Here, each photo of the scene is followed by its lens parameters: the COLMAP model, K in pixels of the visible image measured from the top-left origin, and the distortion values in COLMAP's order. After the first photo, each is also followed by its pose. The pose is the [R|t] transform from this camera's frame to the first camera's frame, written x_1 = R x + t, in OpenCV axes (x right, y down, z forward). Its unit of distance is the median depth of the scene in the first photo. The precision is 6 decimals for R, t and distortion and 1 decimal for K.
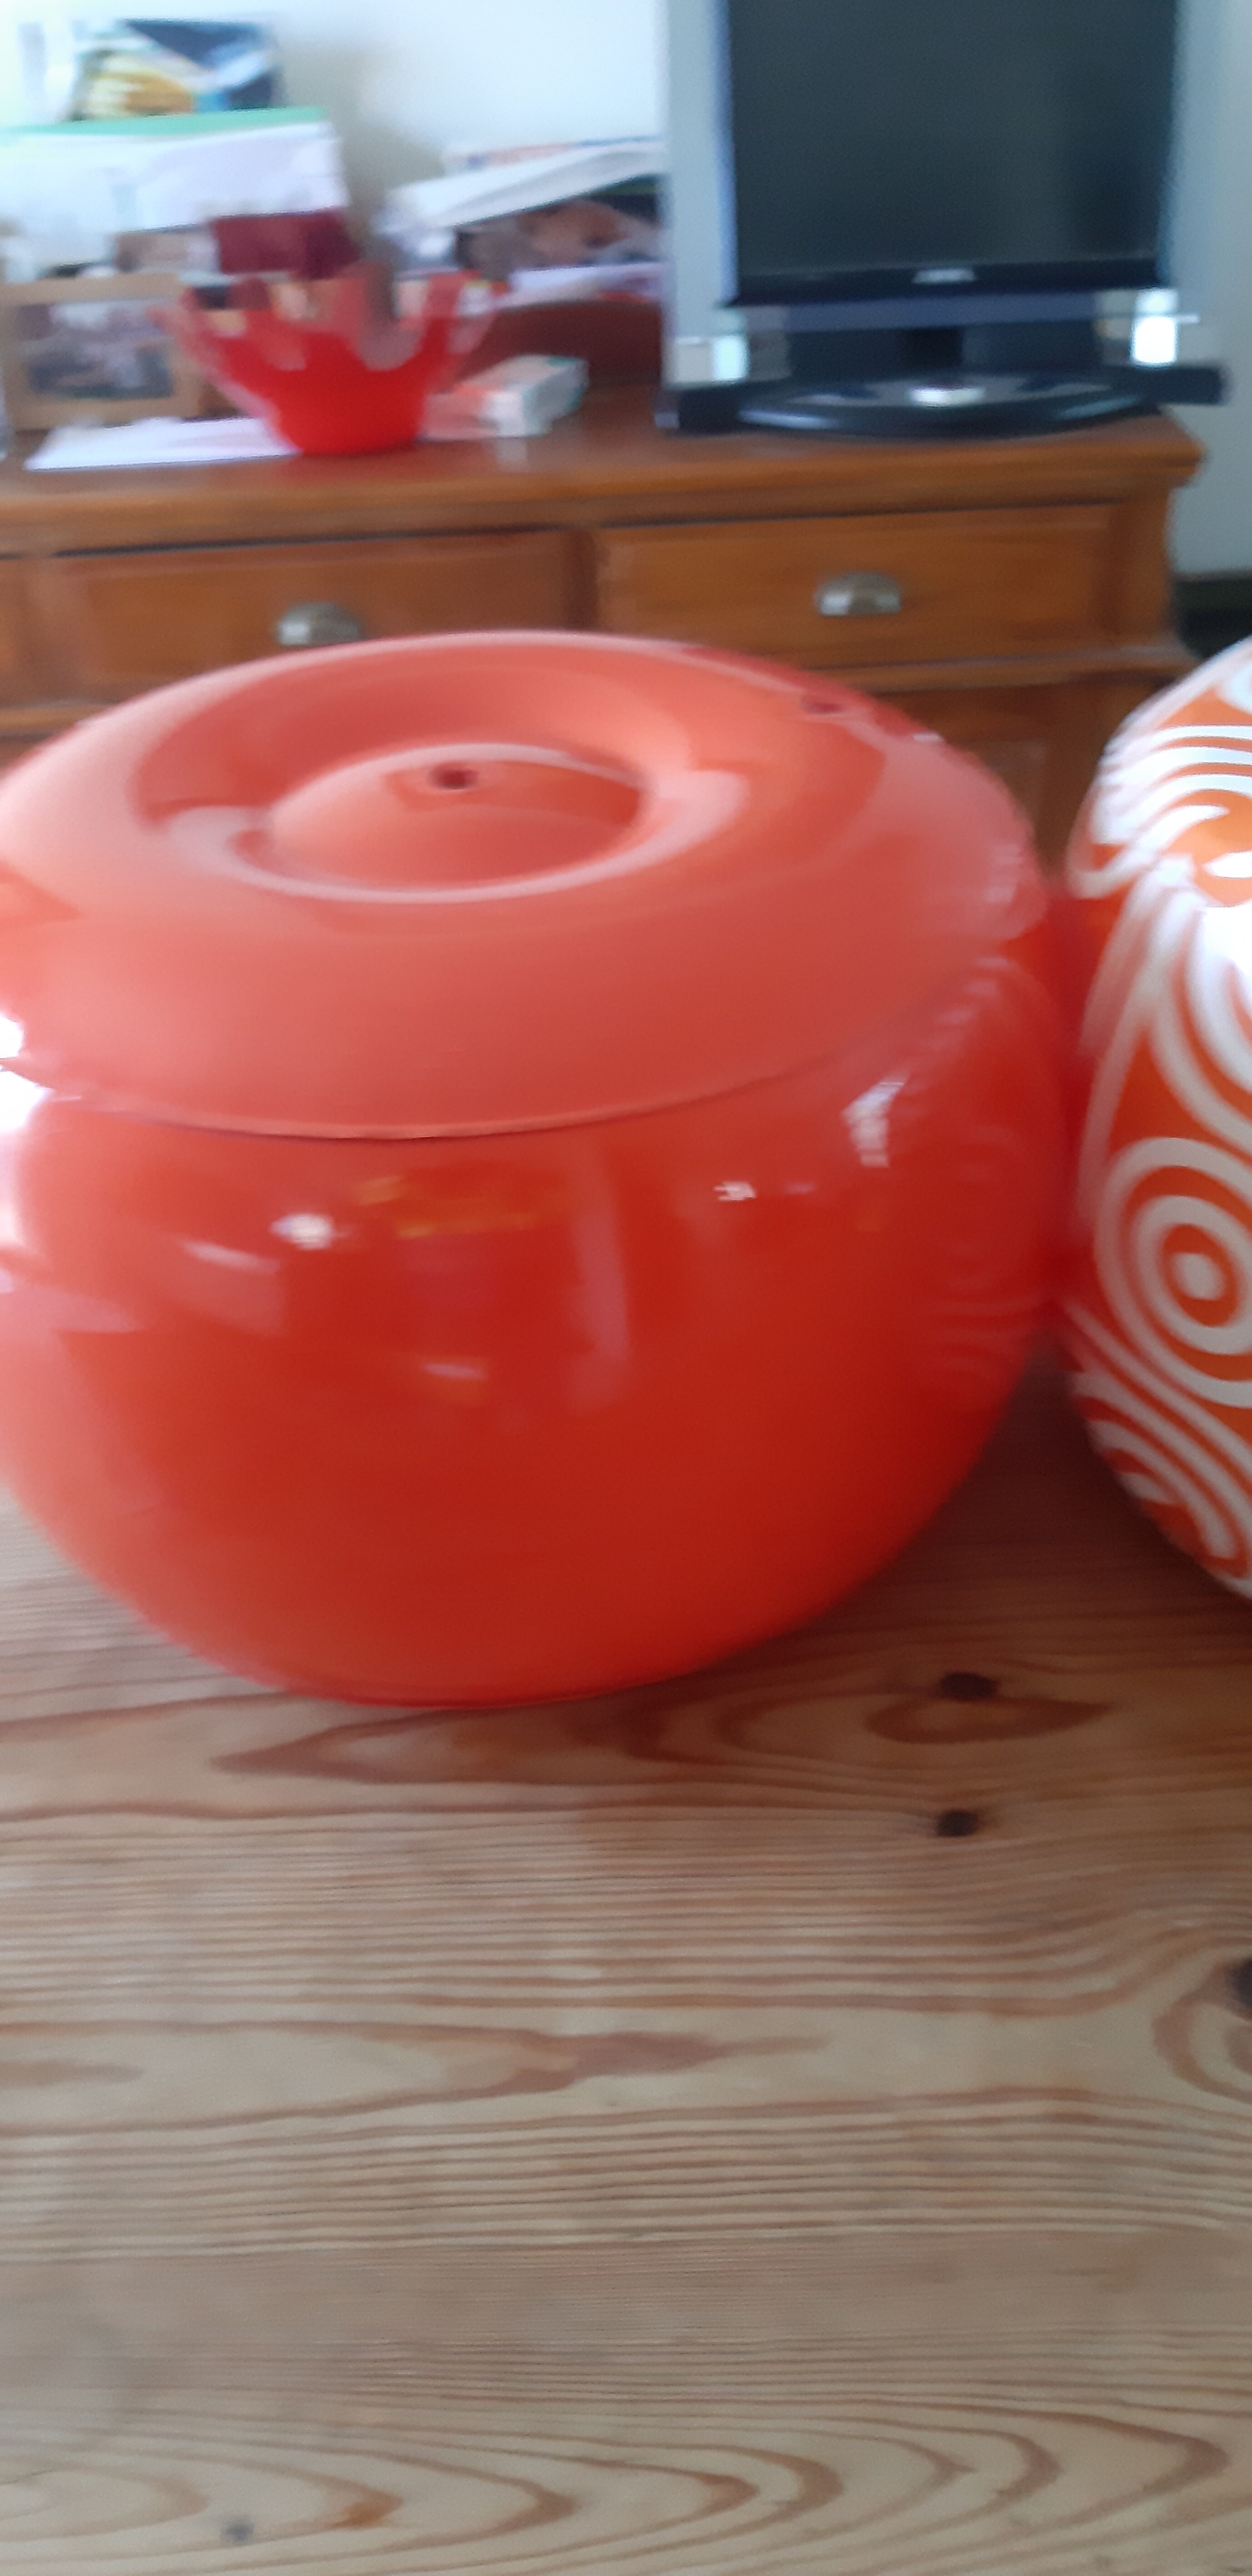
lens RADIAL K [[2178.8, 0, 643.3], [0, 2178.8, 1207.5], [0, 0, 1]] dist [0.090961, -0.180821]
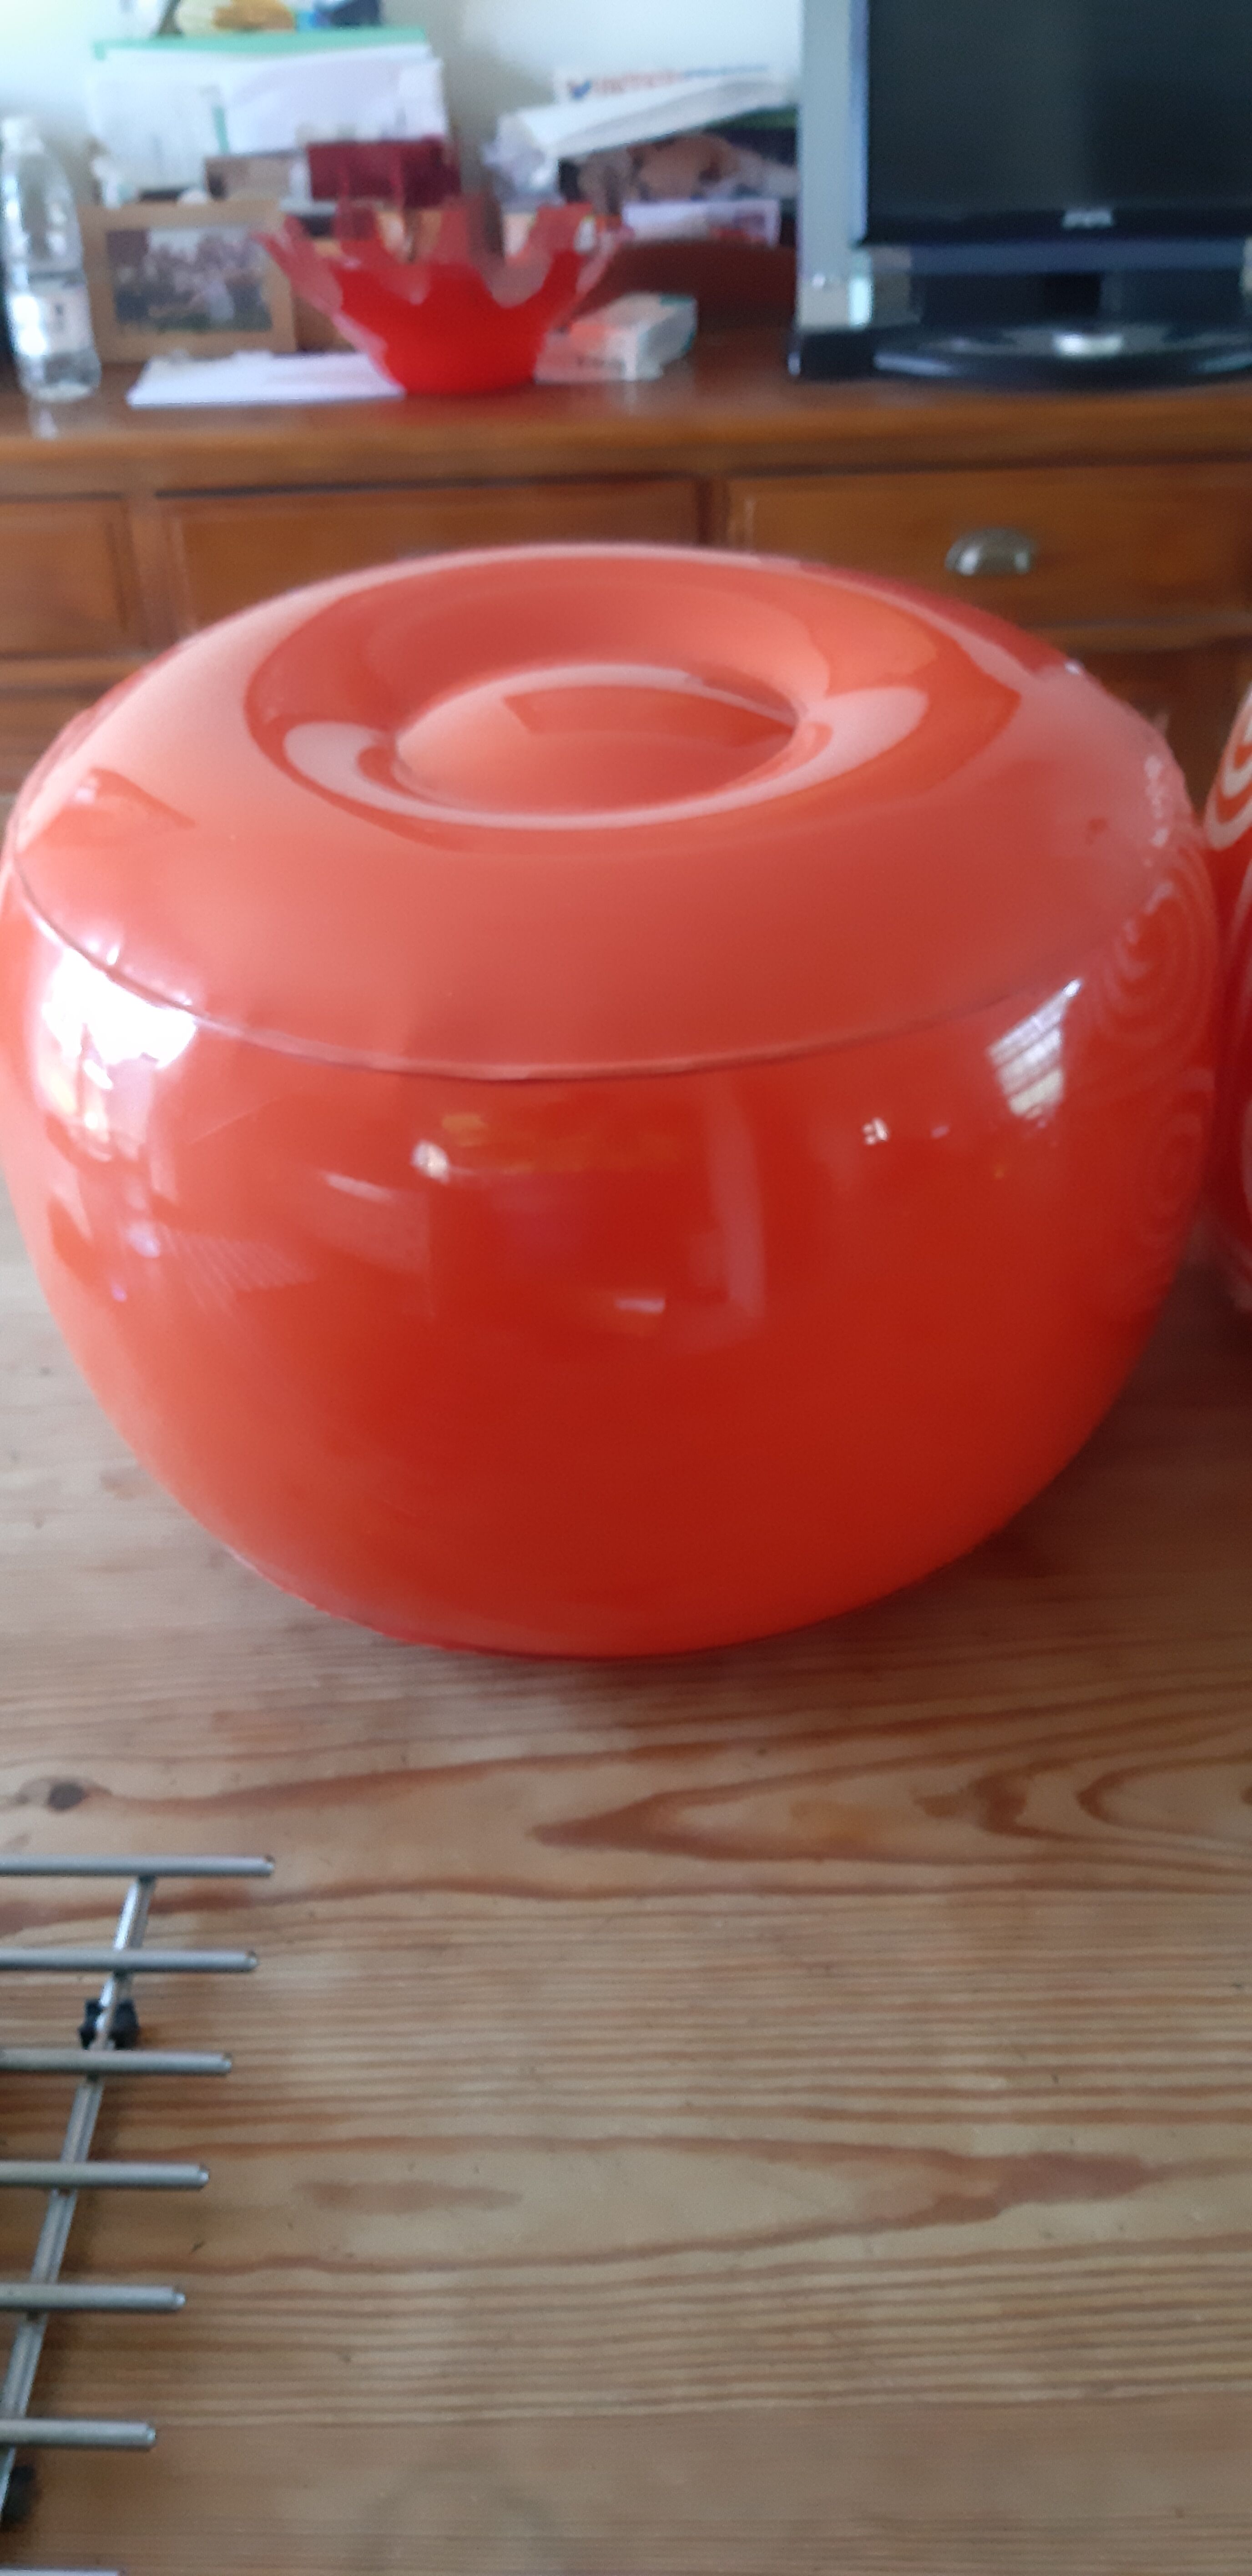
lens RADIAL K [[2178.8, 0, 643.3], [0, 2178.8, 1207.5], [0, 0, 1]] dist [0.090961, -0.180821]
pose [[0.999672, 0.009542, 0.023779, -0.176124], [-0.010036, 0.999735, 0.020737, -0.027303], [-0.023575, -0.020969, 0.999502, 0.093244]]
